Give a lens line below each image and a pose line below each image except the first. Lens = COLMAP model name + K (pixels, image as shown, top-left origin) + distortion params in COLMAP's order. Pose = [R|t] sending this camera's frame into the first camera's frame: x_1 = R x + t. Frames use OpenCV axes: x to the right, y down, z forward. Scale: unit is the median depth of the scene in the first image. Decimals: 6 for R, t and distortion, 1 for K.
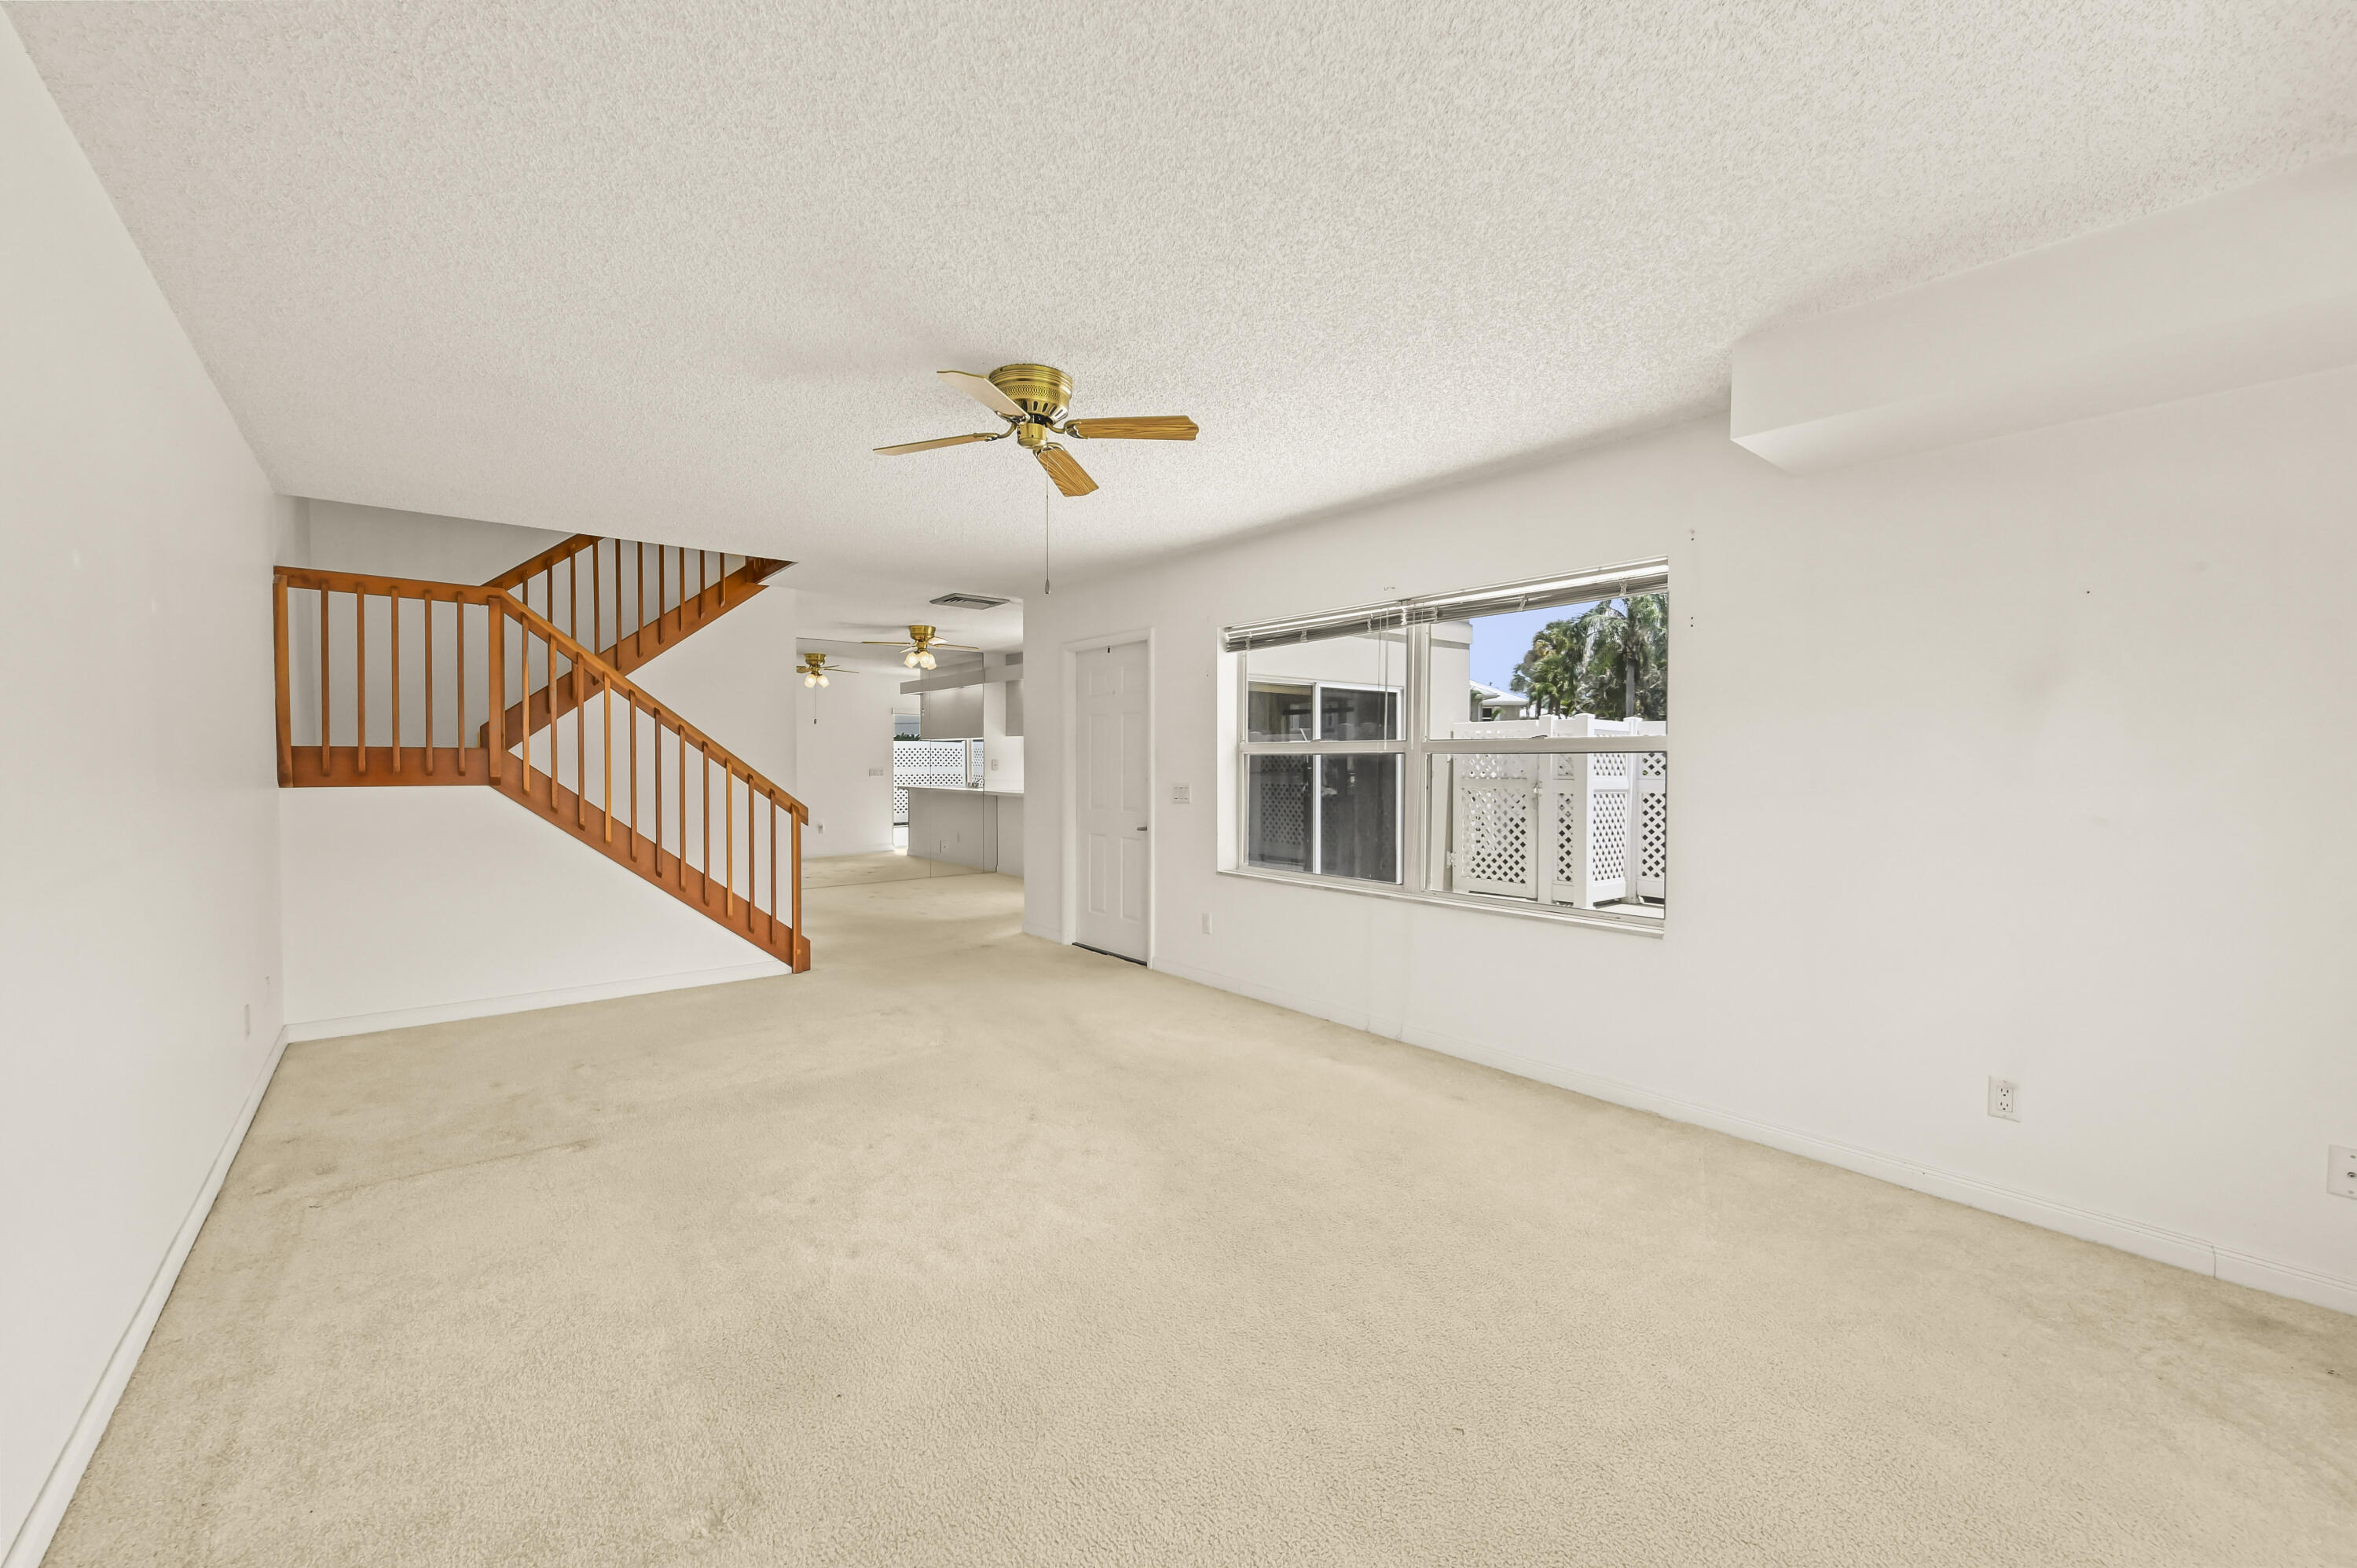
lens RADIAL K [[925.7, 0, 1178.4], [0, 925.7, 774.6], [0, 0, 1]] dist [-0.000457, -0.000287]
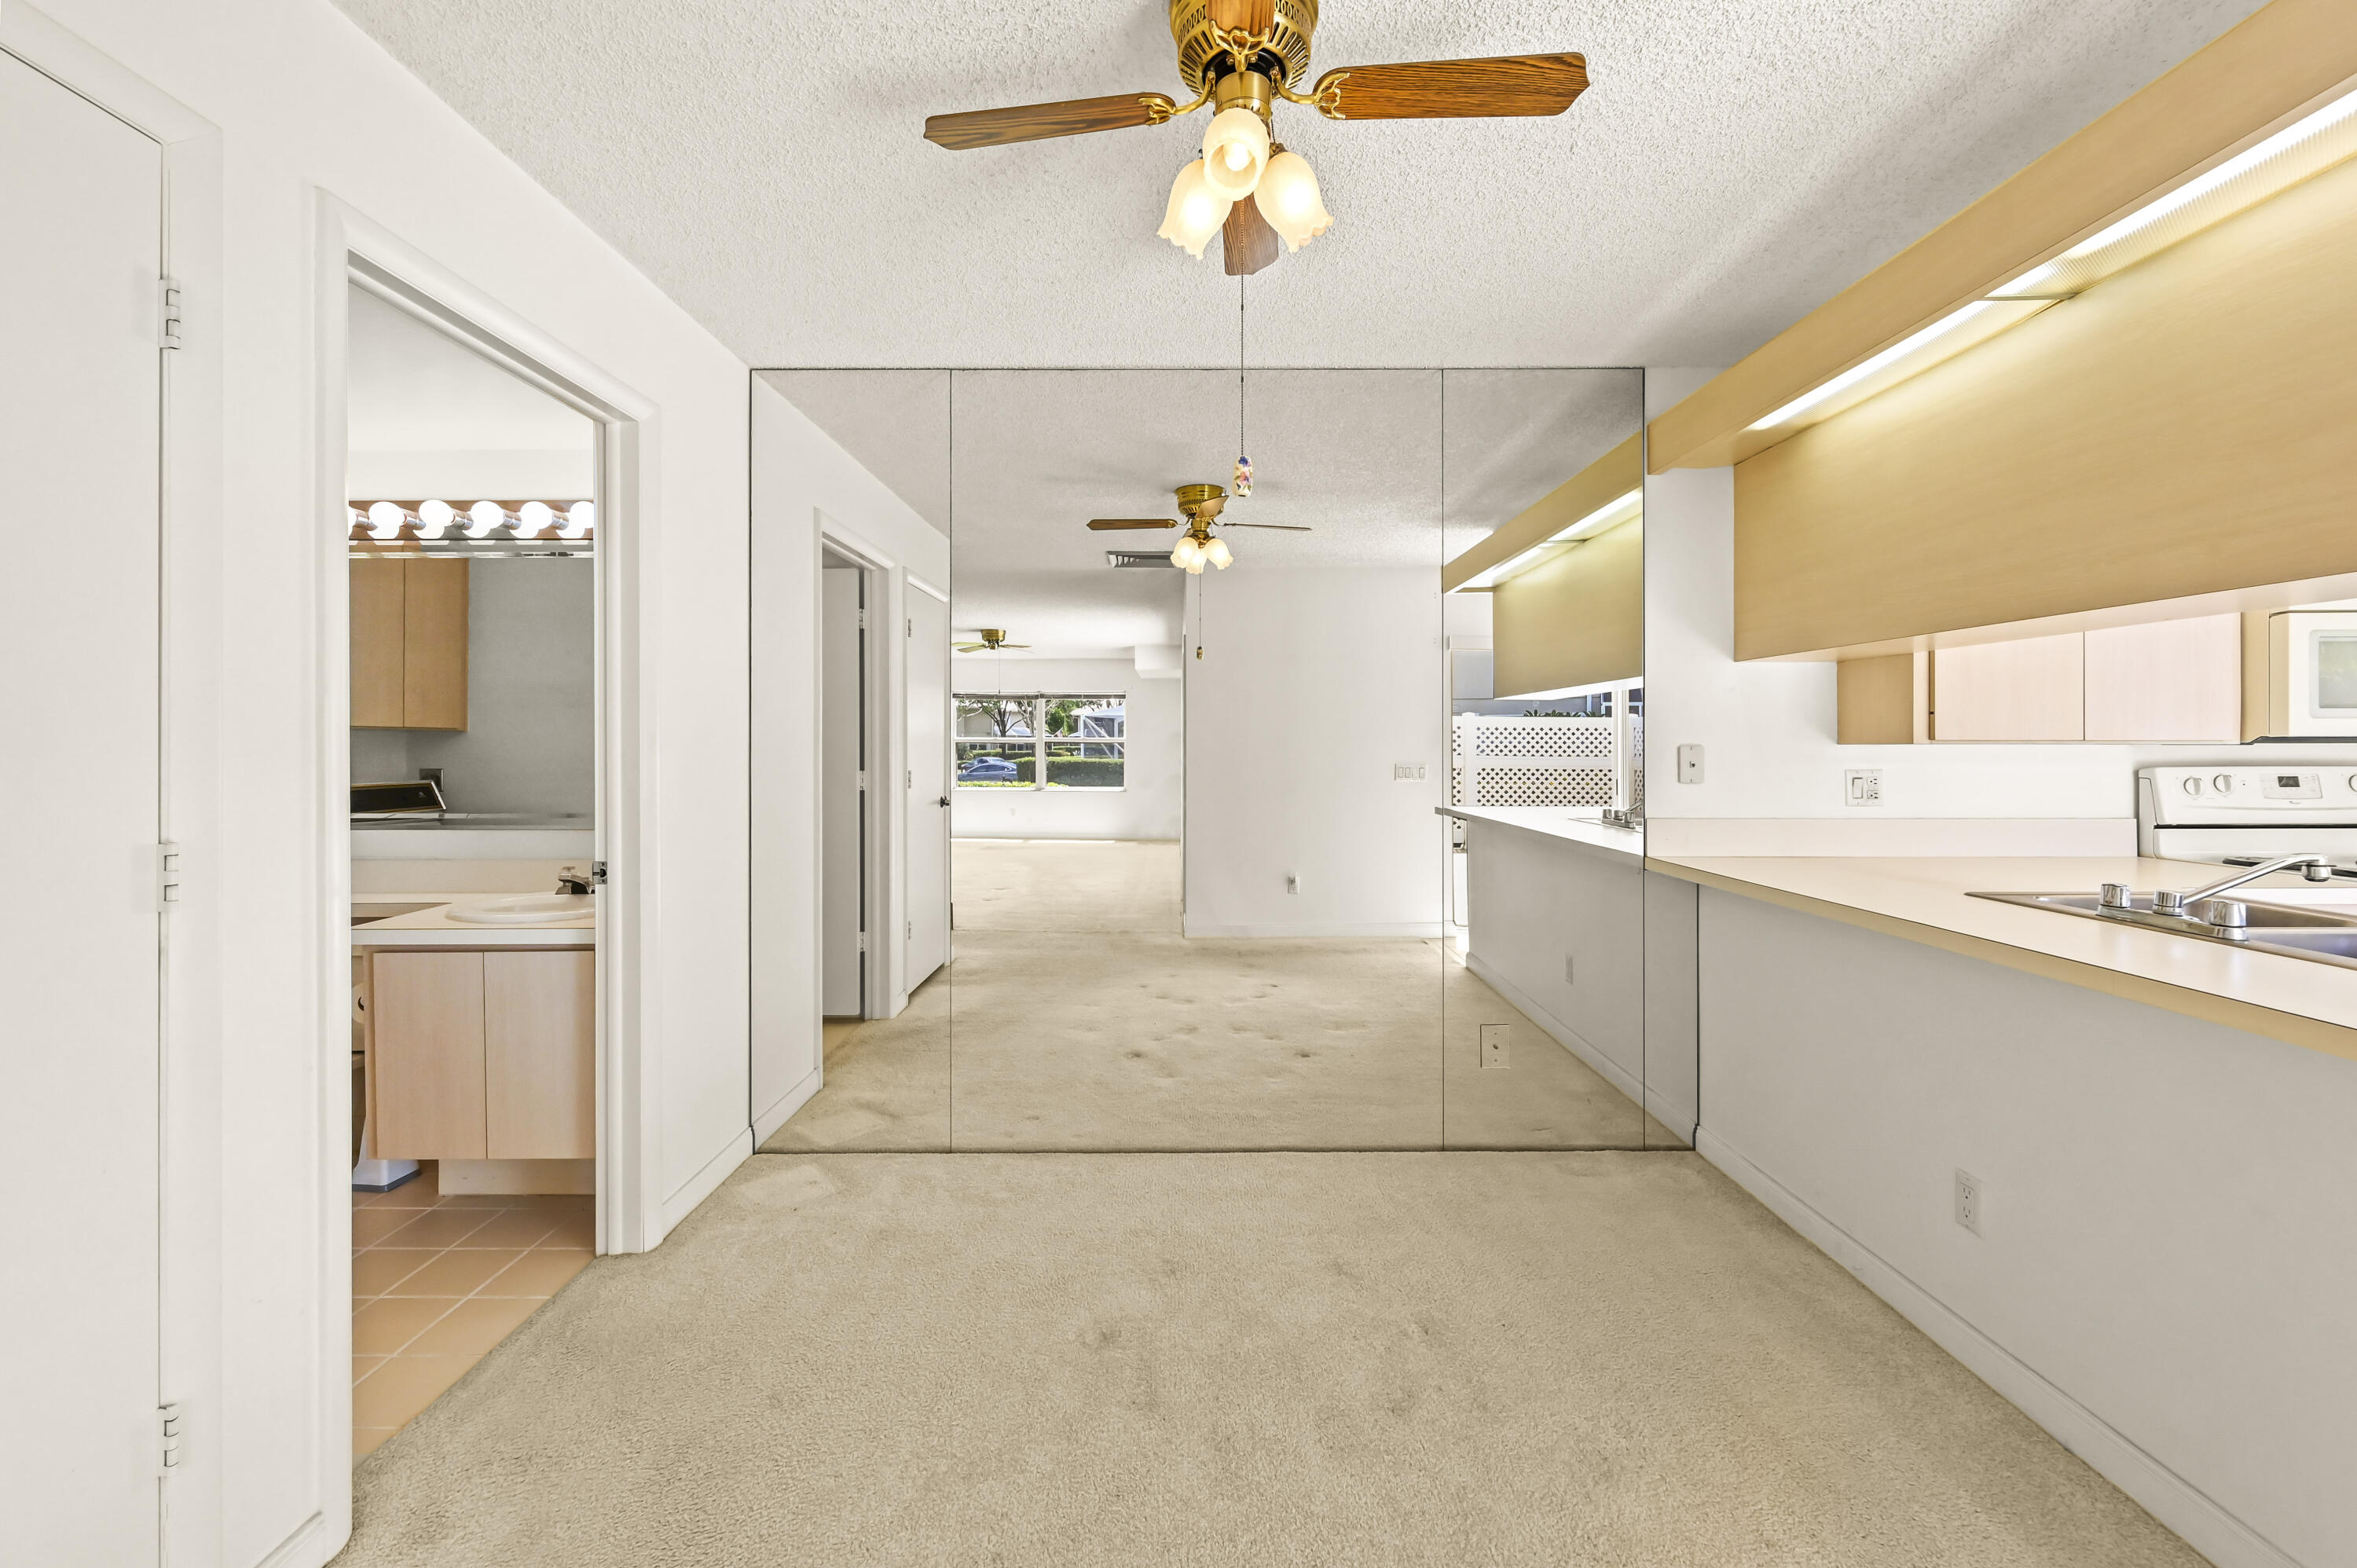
lens RADIAL K [[939.7, 0, 1178.1], [0, 939.7, 740.0], [0, 0, 1]] dist [0.001708, 0.000057]
pose [[0.775298, -0.003857, -0.631584, -0.137096], [-0.006040, 0.999890, -0.013520, -0.012809], [0.631567, 0.014297, 0.775189, 0.673394]]
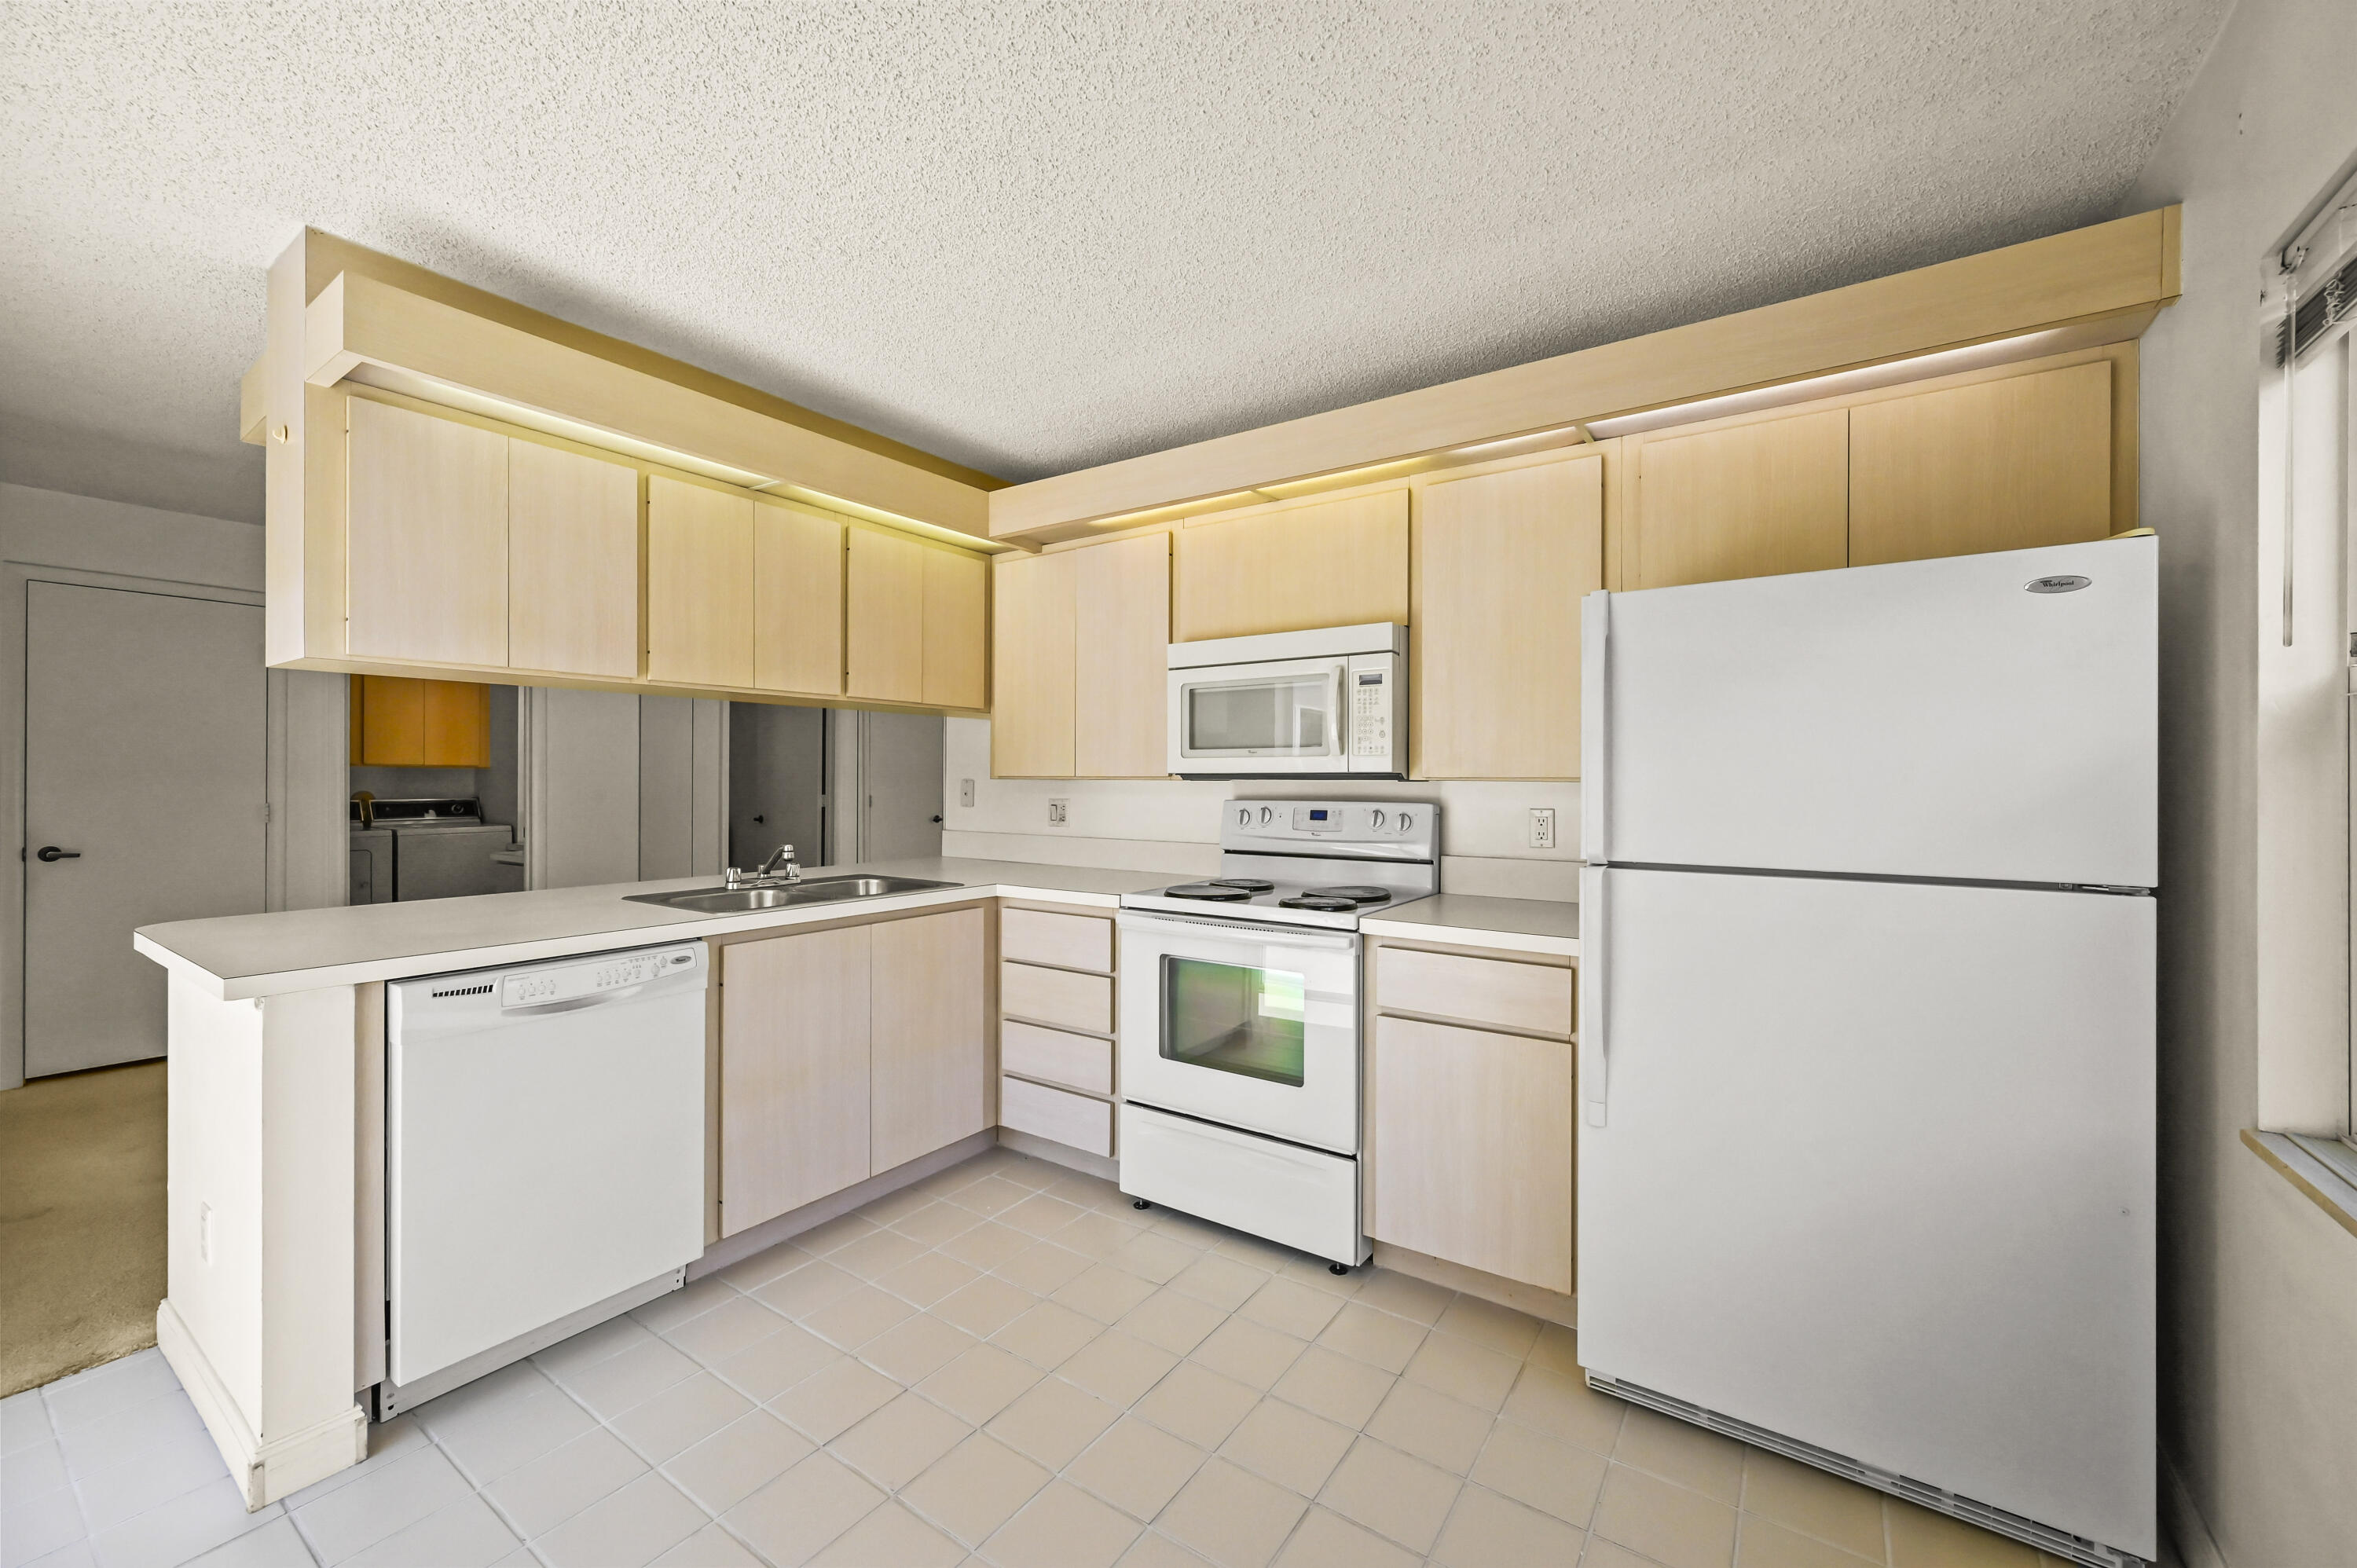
lens RADIAL K [[925.7, 0, 1178.4], [0, 925.7, 774.6], [0, 0, 1]] dist [-0.000457, -0.000287]
pose [[0.280581, -0.005013, -0.959817, 0.207328], [-0.015268, 0.999837, -0.009685, -0.015646], [0.959709, 0.017372, 0.280459, 0.964080]]
